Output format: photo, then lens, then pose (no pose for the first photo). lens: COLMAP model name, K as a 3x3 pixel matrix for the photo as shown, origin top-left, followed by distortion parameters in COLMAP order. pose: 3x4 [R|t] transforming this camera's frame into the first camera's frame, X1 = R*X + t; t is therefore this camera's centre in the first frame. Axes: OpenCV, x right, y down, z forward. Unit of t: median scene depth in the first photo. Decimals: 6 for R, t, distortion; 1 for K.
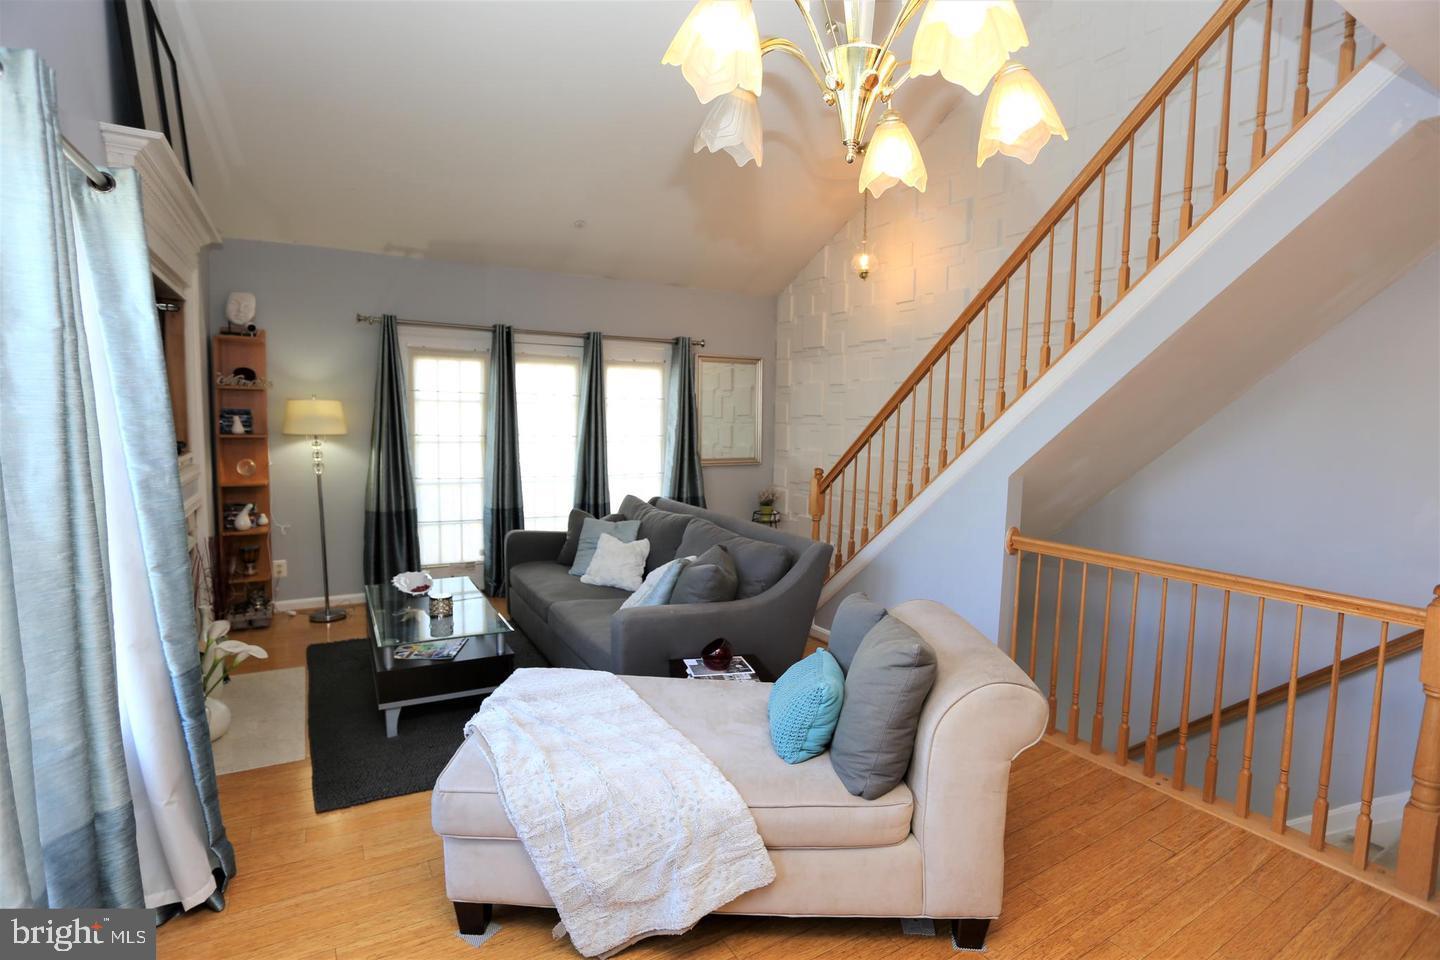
lens RADIAL K [[704.2, 0, 720.0], [0, 704.2, 480.0], [0, 0, 1]] dist [-0.080010, 0.035759]
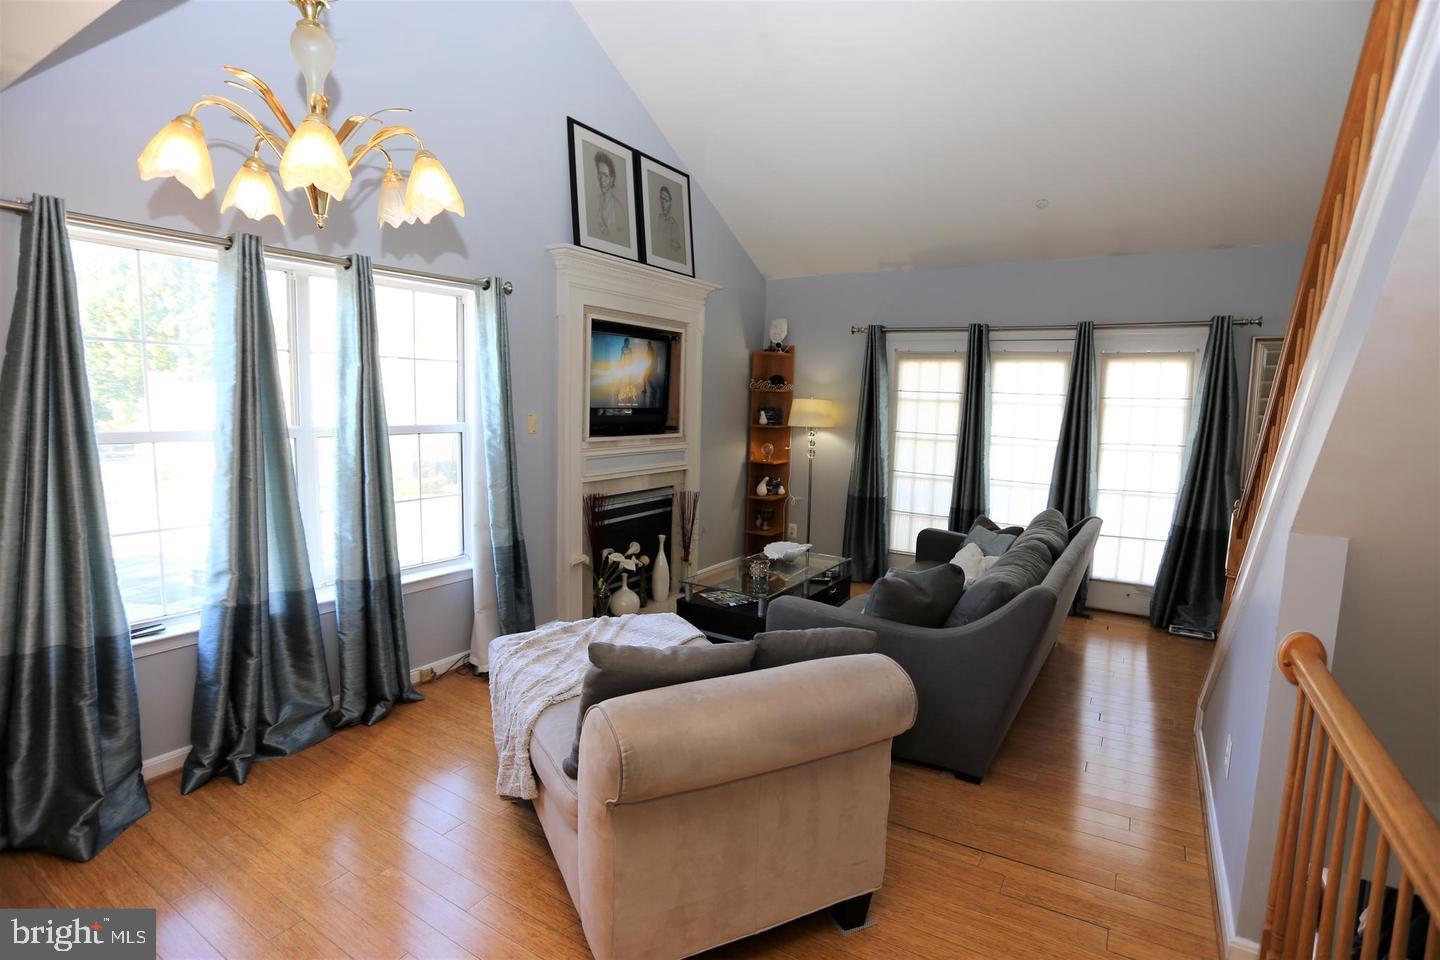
lens RADIAL K [[704.2, 0, 720.0], [0, 704.2, 480.0], [0, 0, 1]] dist [-0.080010, 0.035759]
pose [[0.461307, 0.090325, -0.882631, 0.449206], [-0.096820, 0.993988, 0.051117, -0.019147], [0.881942, 0.061876, 0.467279, 0.255814]]
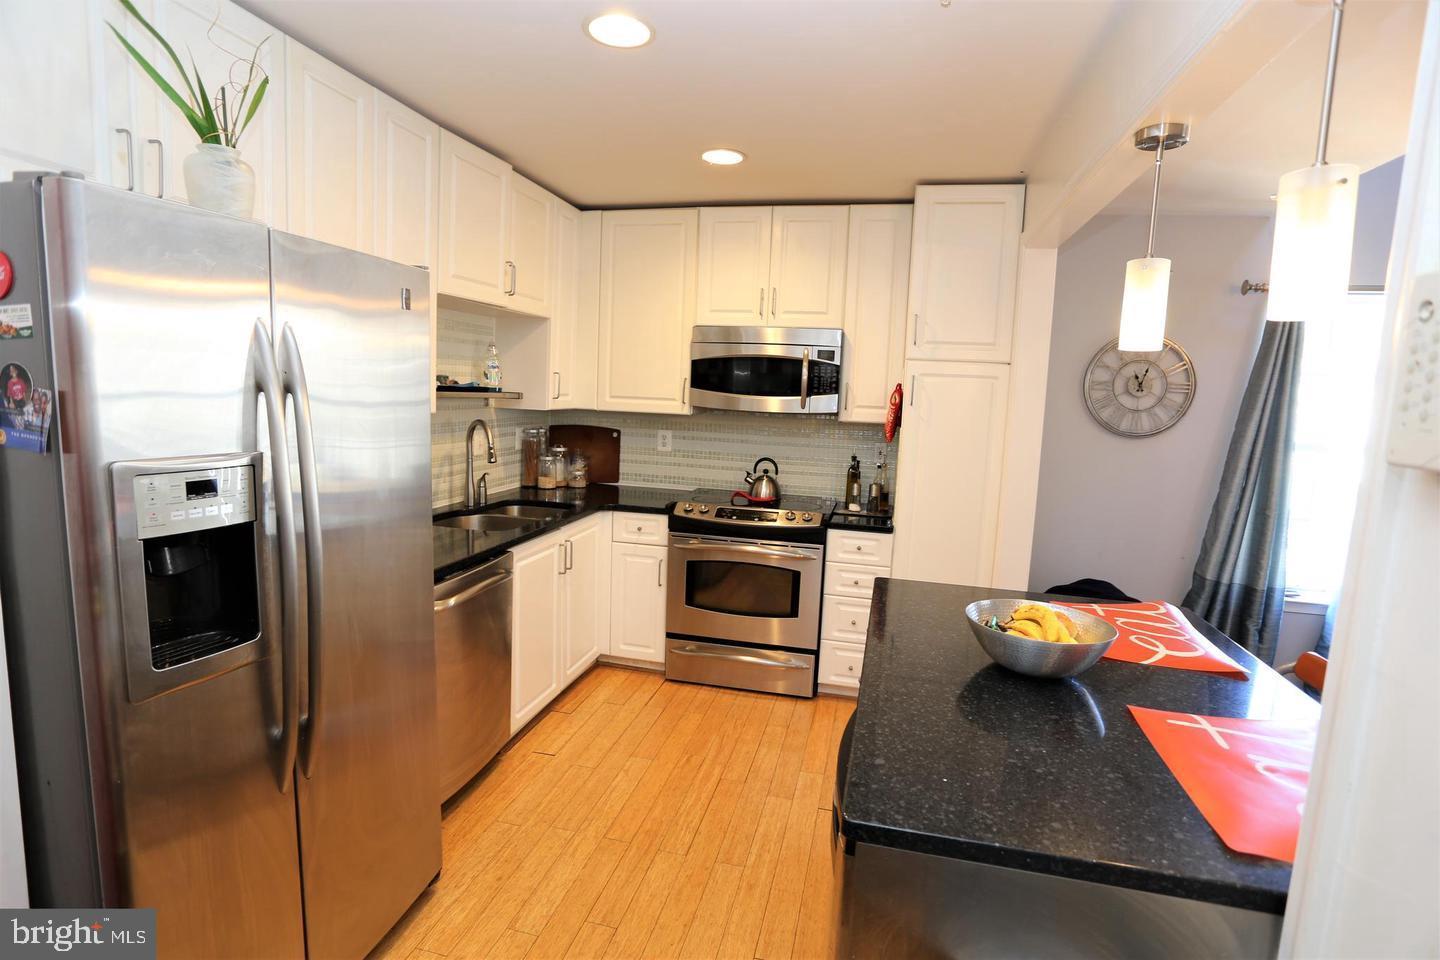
lens RADIAL K [[704.2, 0, 720.0], [0, 704.2, 480.0], [0, 0, 1]] dist [-0.080010, 0.035759]
pose [[-0.696800, 0.046567, -0.715752, 0.685127], [-0.119683, 0.976352, 0.180035, -0.001678], [0.707210, 0.211112, -0.674749, 0.149156]]
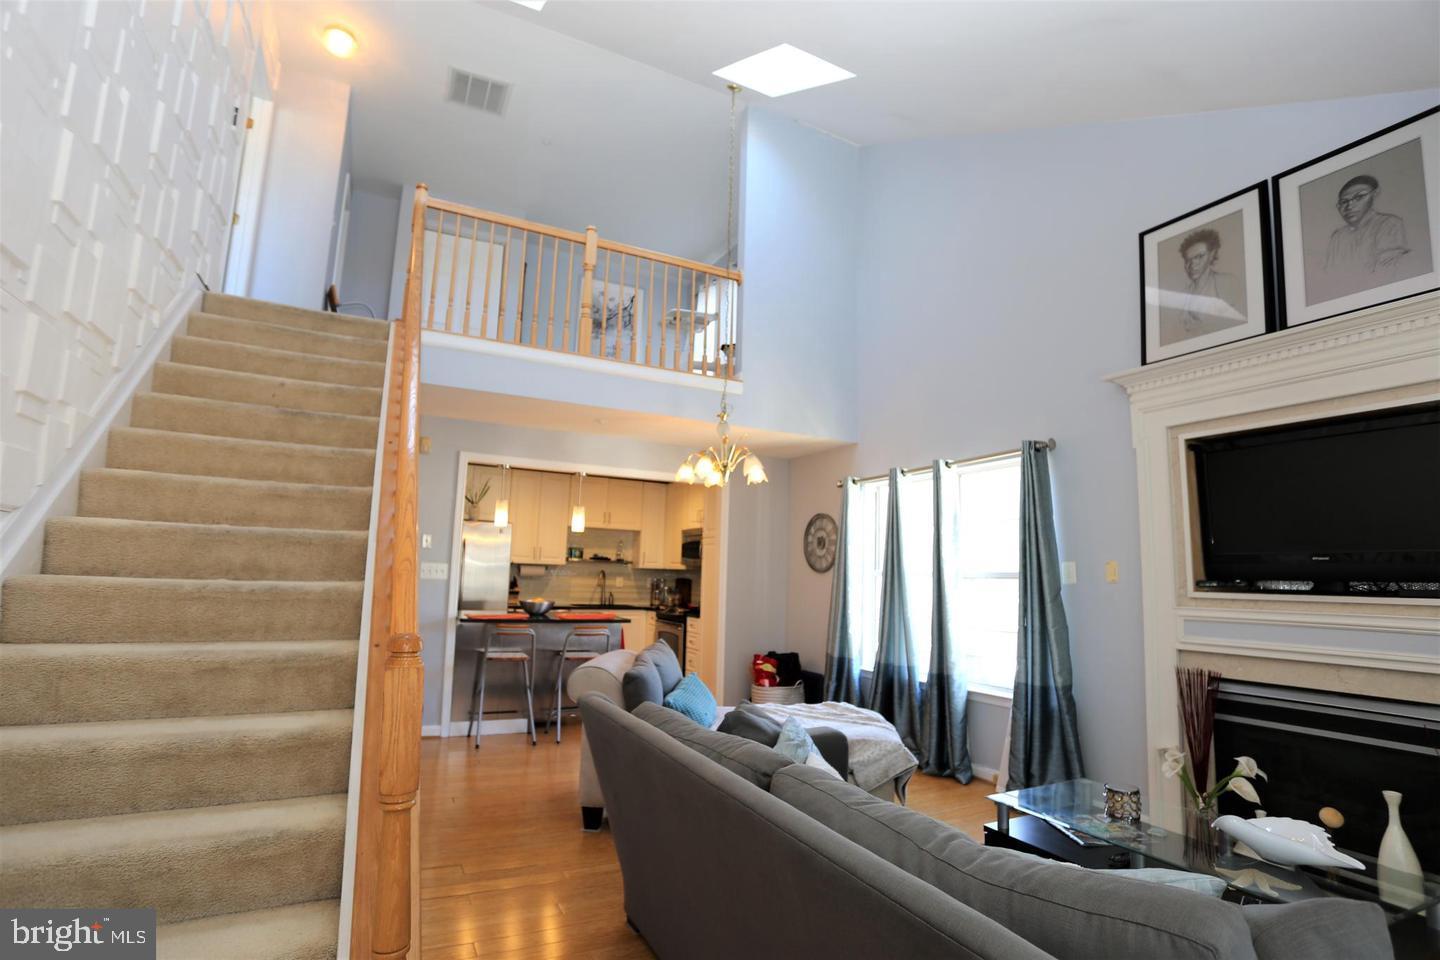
lens RADIAL K [[704.2, 0, 720.0], [0, 704.2, 480.0], [0, 0, 1]] dist [-0.080010, 0.035759]
pose [[-0.996904, -0.038217, 0.068713, -0.019394], [-0.041115, 0.998302, -0.041258, -0.074573], [-0.067019, -0.043956, -0.996783, 1.245797]]
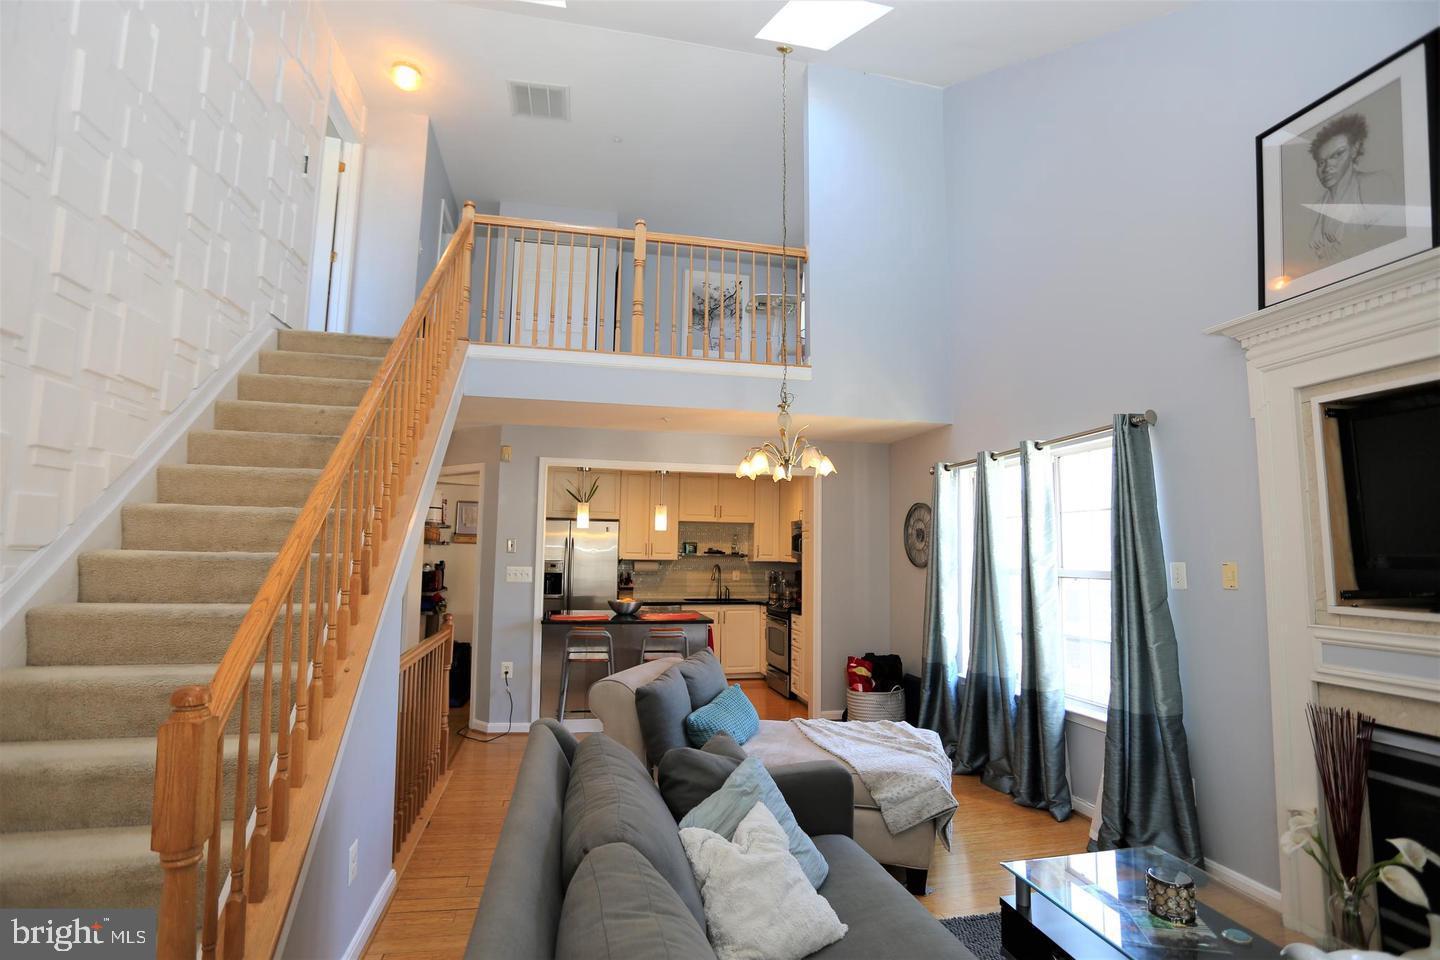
lens RADIAL K [[701.1, 0, 720.0], [0, 701.1, 480.0], [0, 0, 1]] dist [-0.065332, 0.025279]
pose [[-0.948712, 0.003348, 0.316124, -0.169560], [-0.000190, 0.999938, -0.011162, -0.099237], [-0.316142, -0.010649, -0.948652, 1.158769]]
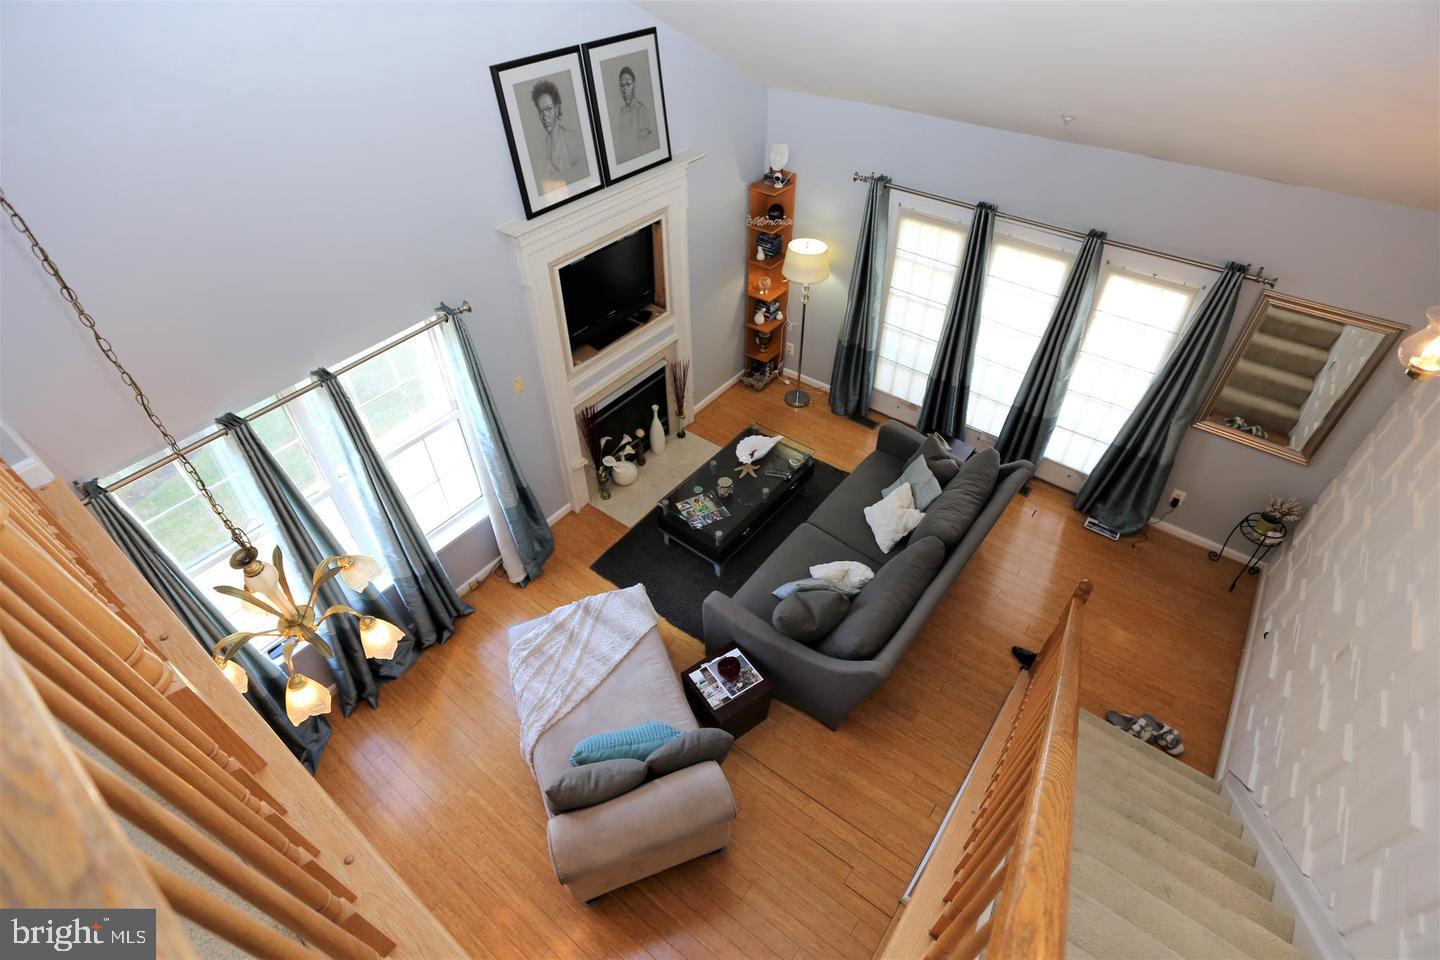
lens RADIAL K [[704.2, 0, 720.0], [0, 704.2, 480.0], [0, 0, 1]] dist [-0.080010, 0.035759]
pose [[0.370489, 0.612107, -0.698615, 0.434856], [-0.068402, 0.768077, 0.636693, -0.544688], [0.926315, -0.188101, 0.326434, 0.366271]]
